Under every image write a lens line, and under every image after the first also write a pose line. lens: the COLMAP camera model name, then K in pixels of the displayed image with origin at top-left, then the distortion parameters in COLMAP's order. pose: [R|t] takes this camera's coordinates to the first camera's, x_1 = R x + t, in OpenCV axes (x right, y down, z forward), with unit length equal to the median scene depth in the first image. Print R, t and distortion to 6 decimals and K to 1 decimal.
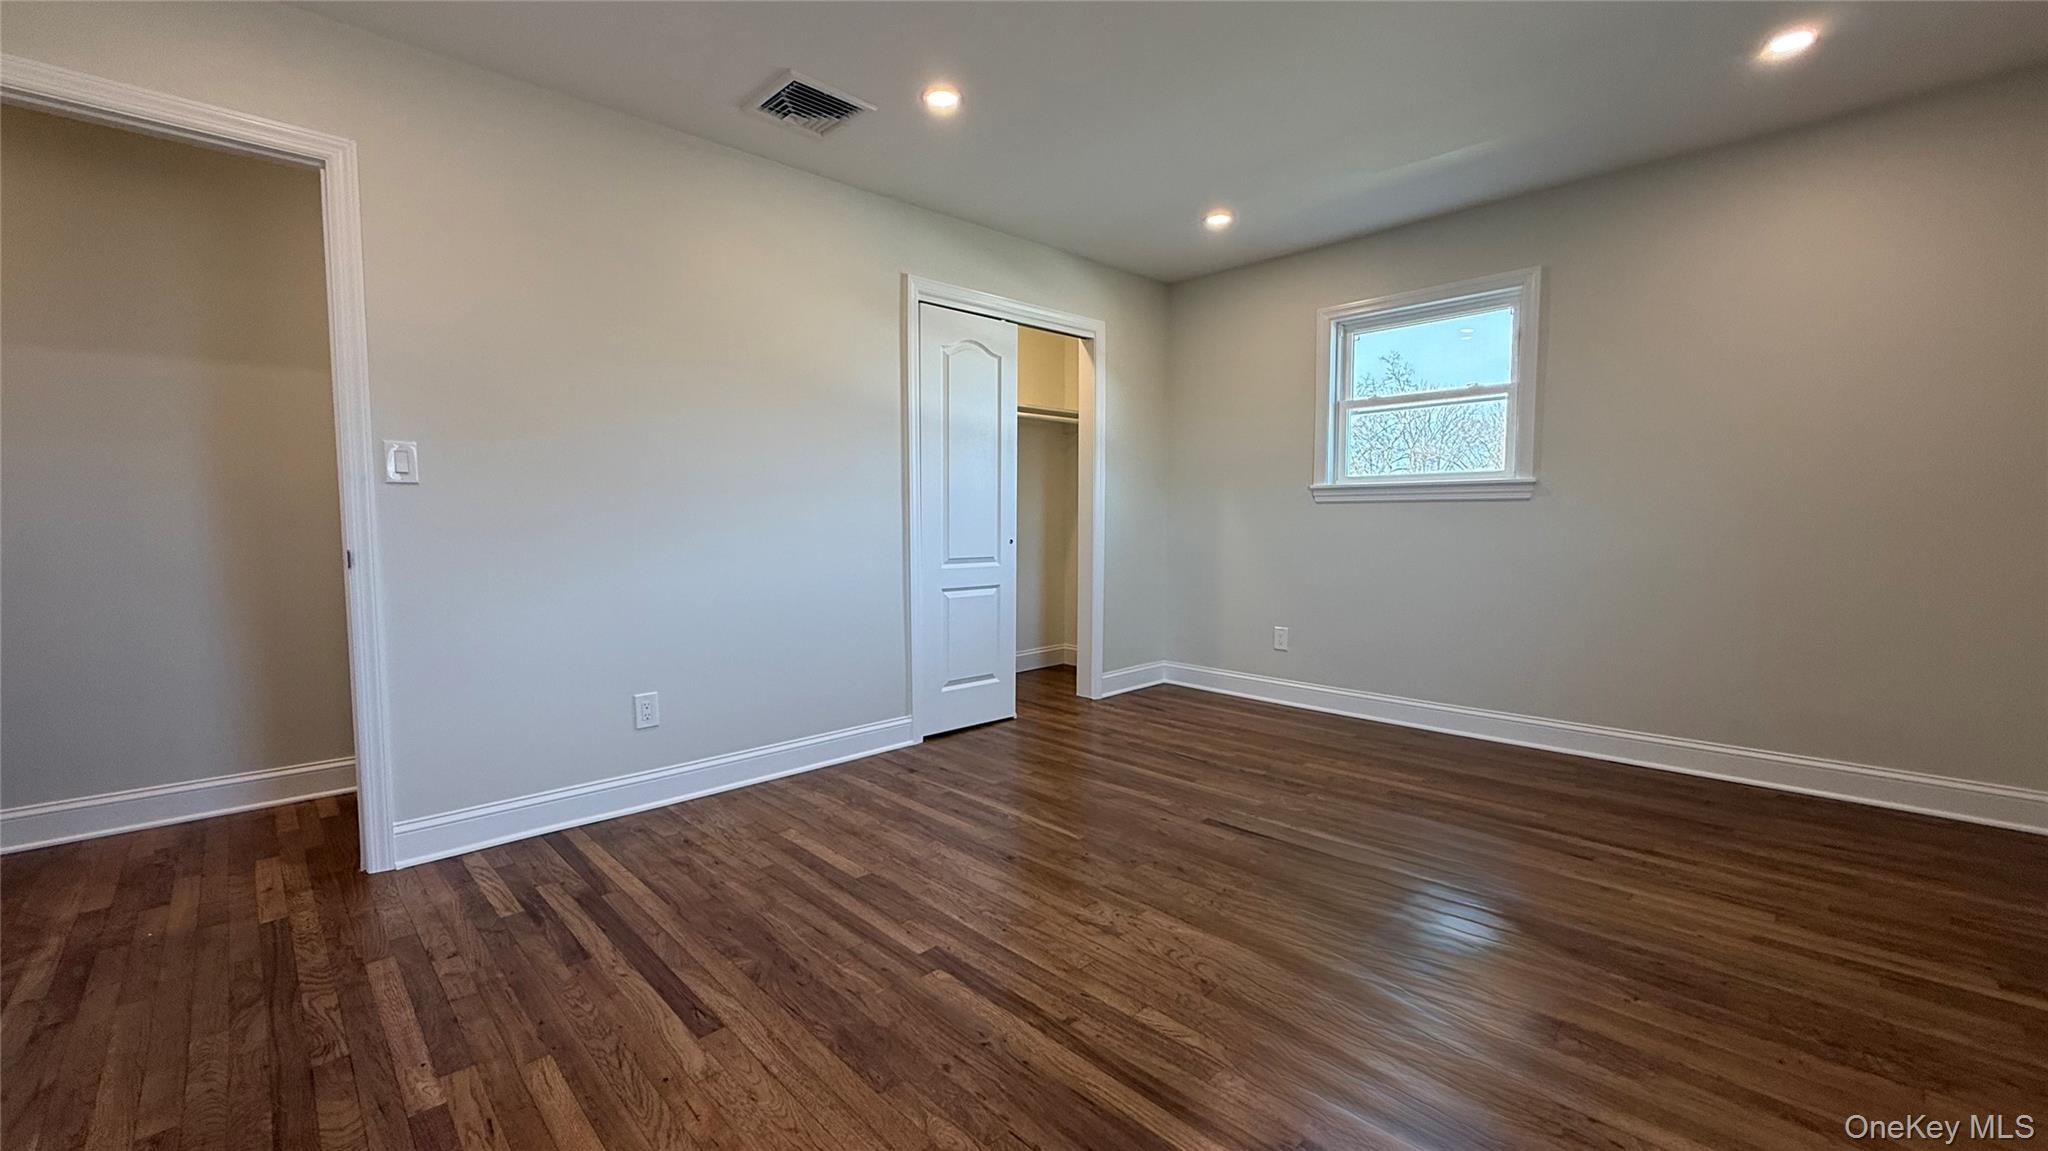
lens RADIAL K [[822.9, 0, 1016.9], [0, 822.9, 579.1], [0, 0, 1]] dist [0.004112, -0.000079]
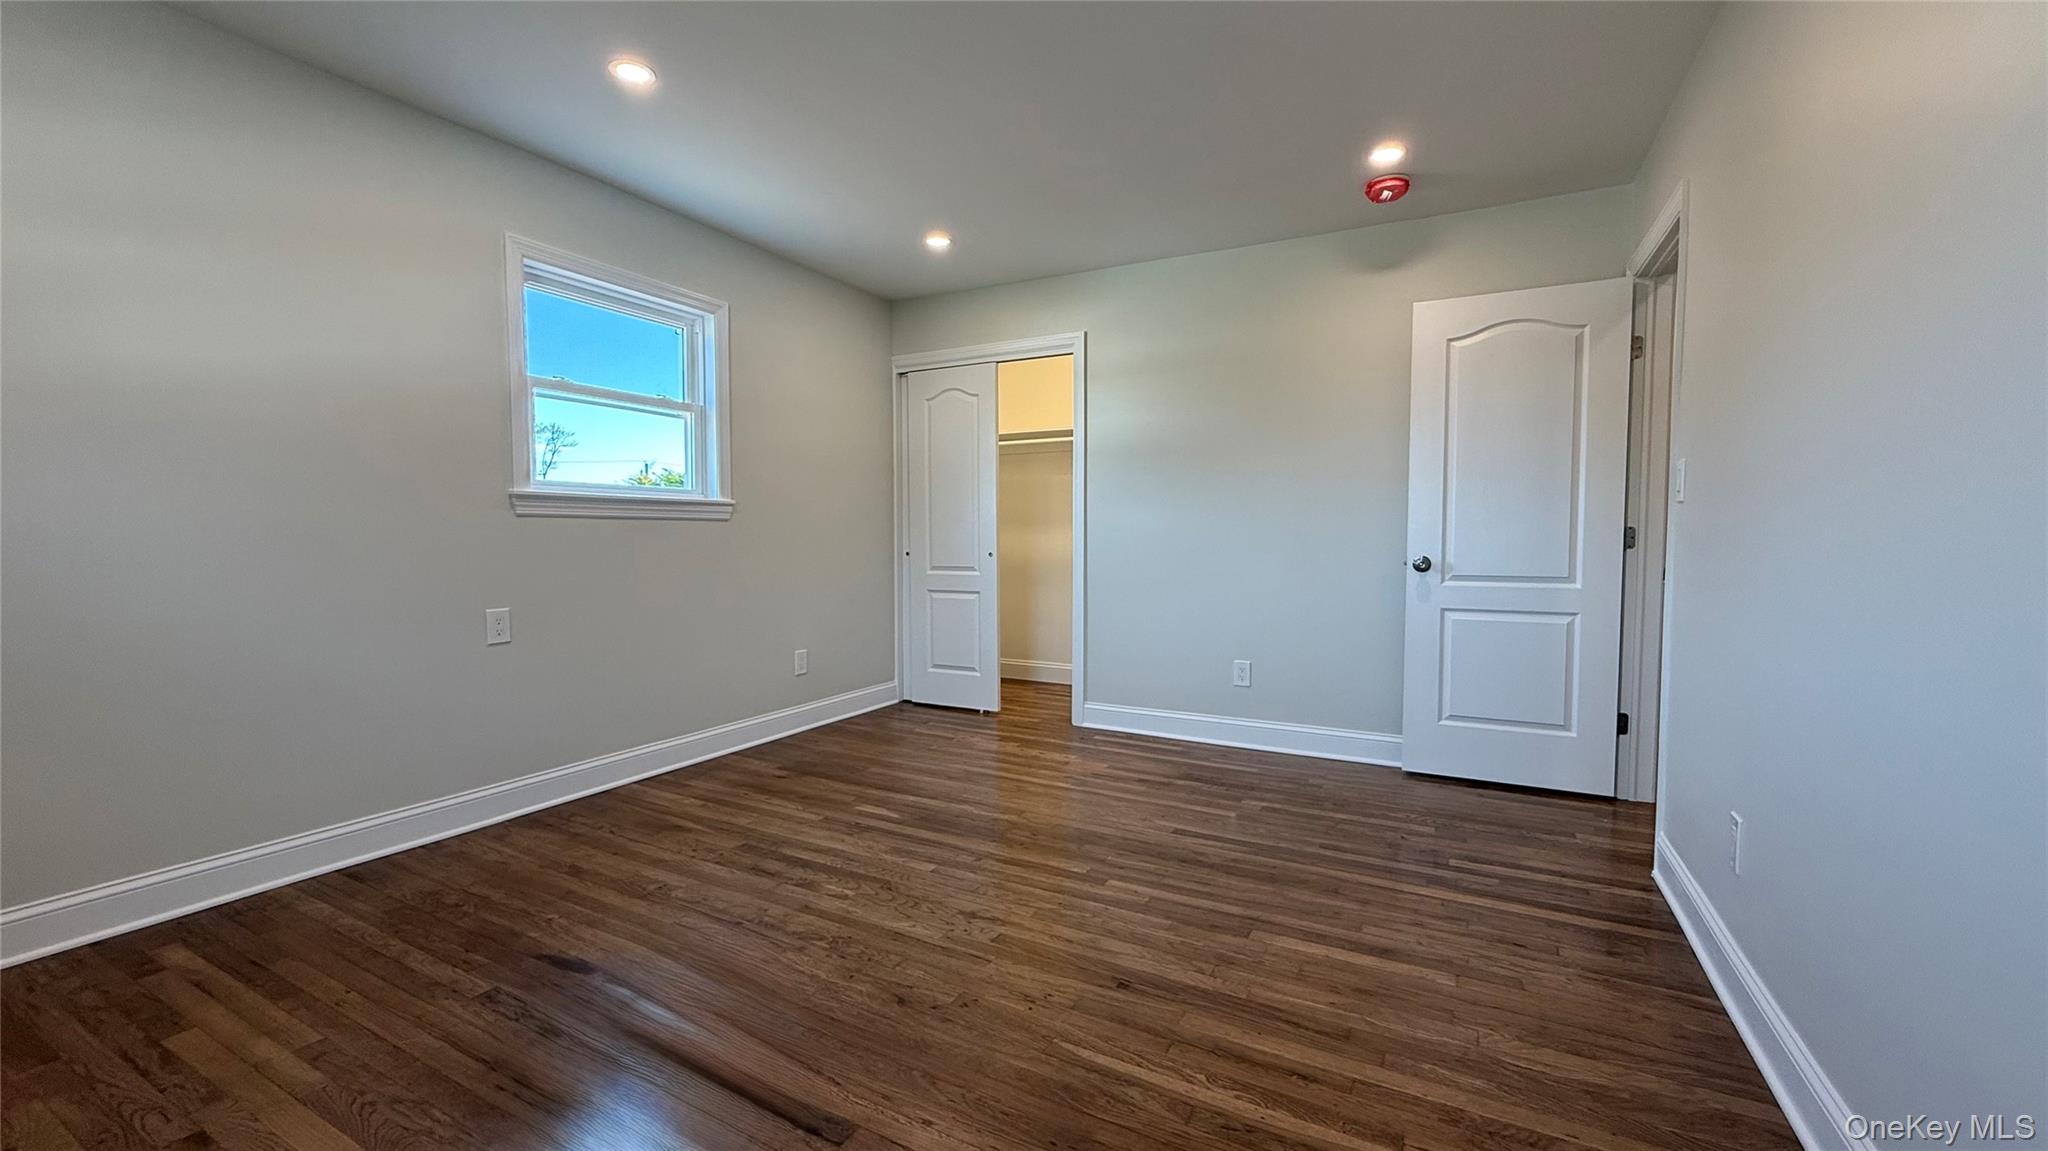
lens RADIAL K [[822.9, 0, 1018.7], [0, 822.9, 576.6], [0, 0, 1]] dist [0.004112, -0.000079]
pose [[-0.951649, 0.019976, -0.306536, 0.381844], [-0.018139, 0.992488, 0.120991, -0.155978], [0.306651, 0.120701, -0.944138, 2.027172]]
